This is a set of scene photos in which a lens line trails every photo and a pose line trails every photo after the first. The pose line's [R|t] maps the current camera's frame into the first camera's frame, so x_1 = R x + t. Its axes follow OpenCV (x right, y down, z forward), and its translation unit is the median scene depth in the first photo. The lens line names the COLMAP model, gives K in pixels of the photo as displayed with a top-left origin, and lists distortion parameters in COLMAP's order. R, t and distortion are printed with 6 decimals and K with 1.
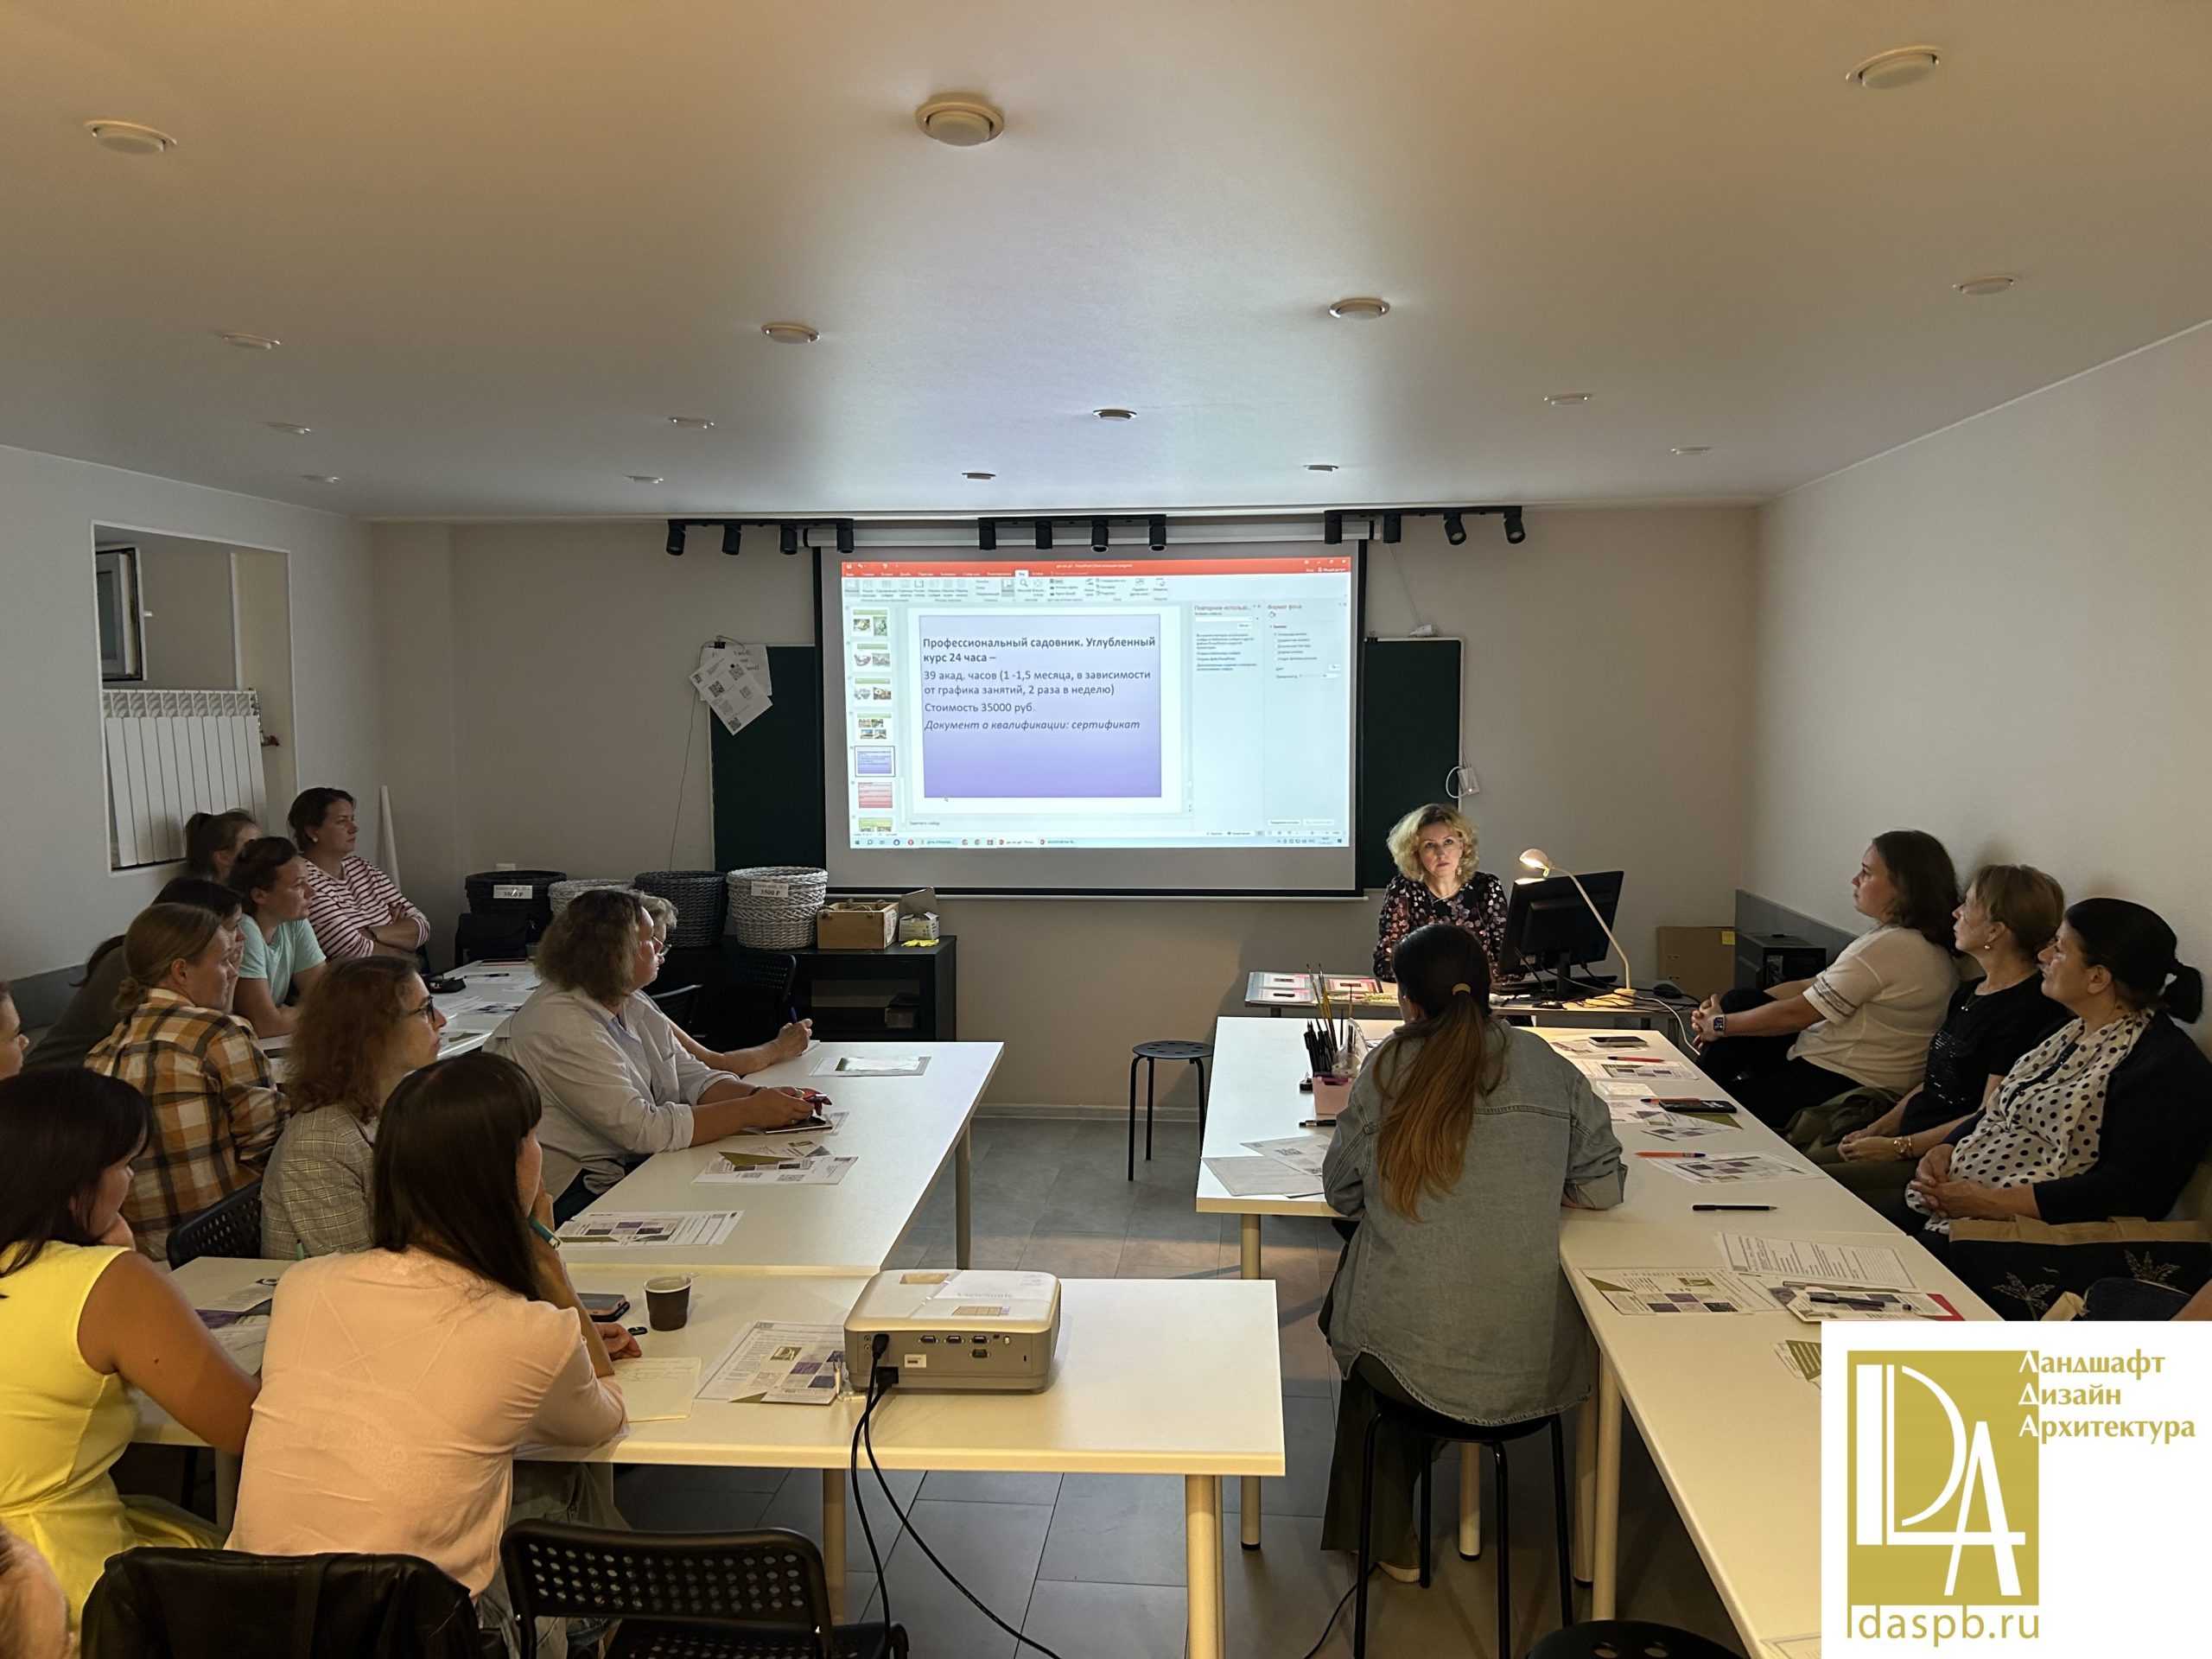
lens RADIAL K [[1673.3, 0, 1111.8], [0, 1673.3, 841.3], [0, 0, 1]] dist [0.025161, -0.030838]
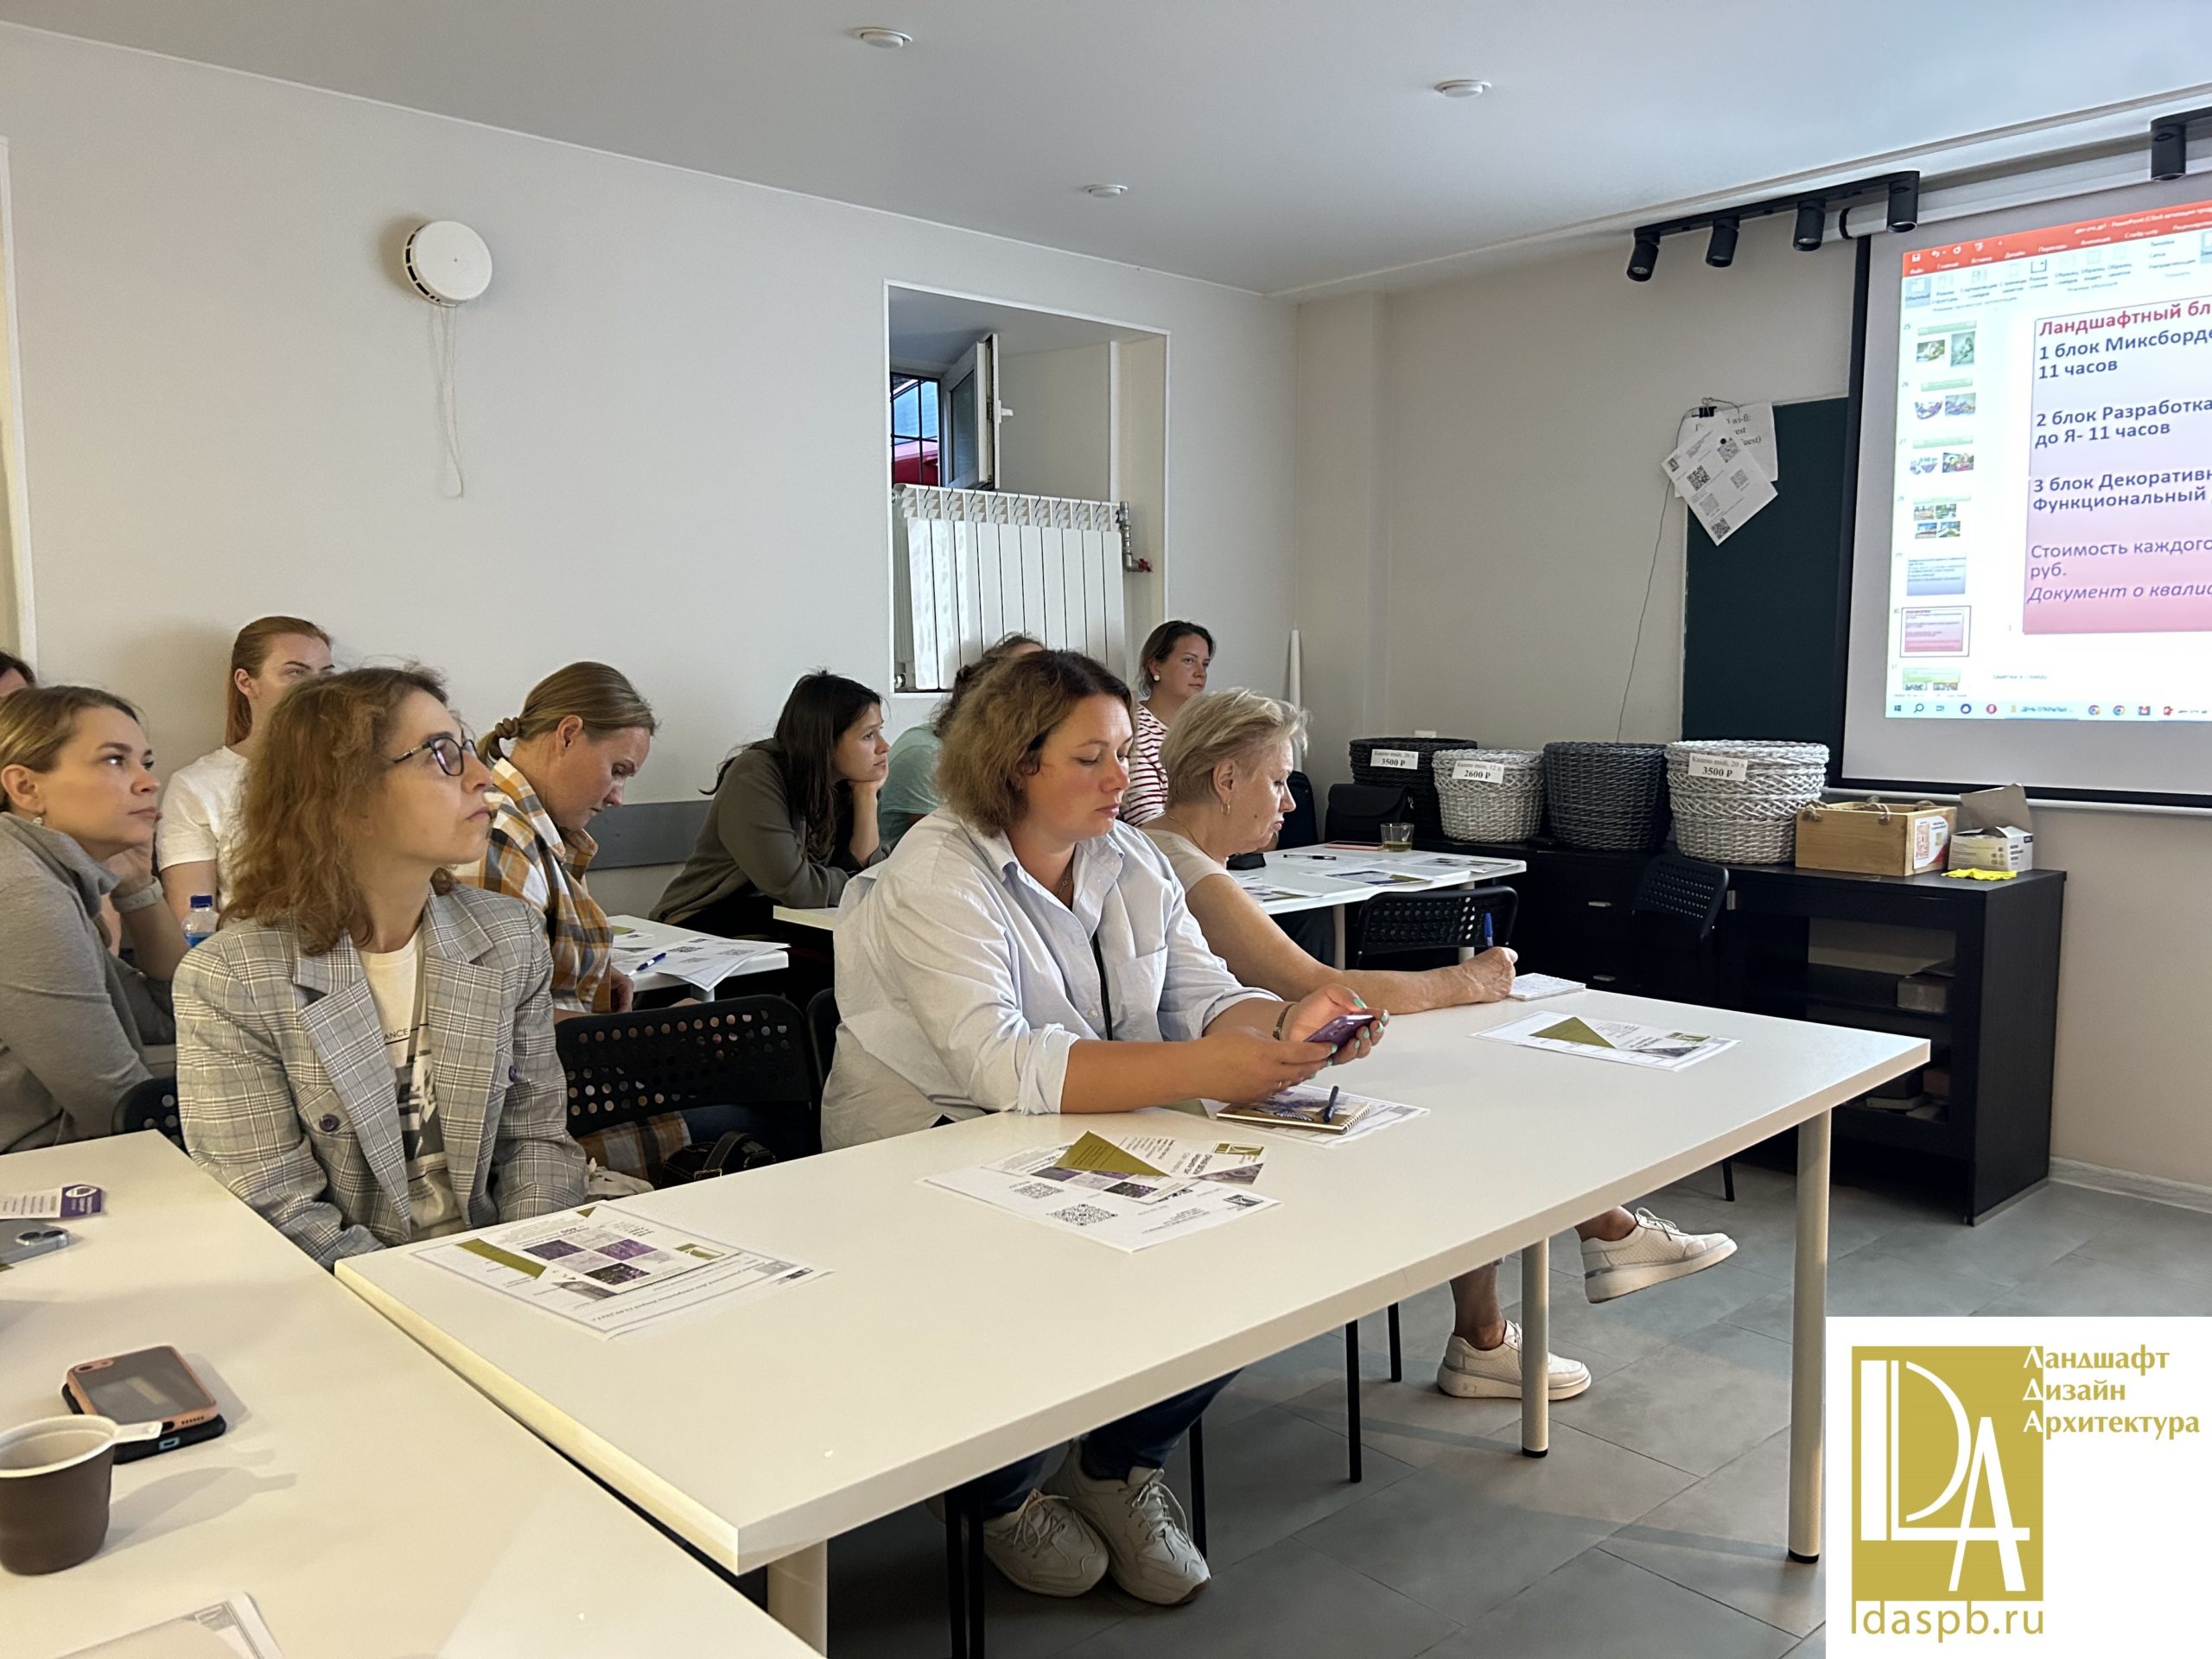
lens RADIAL K [[1673.3, 0, 1100.4], [0, 1673.3, 834.1], [0, 0, 1]] dist [0.025161, -0.030838]
pose [[0.728083, 0.068947, -0.682013, 0.061050], [-0.056342, 0.997582, 0.040700, 0.038875], [0.683170, 0.008793, 0.730206, 0.347326]]
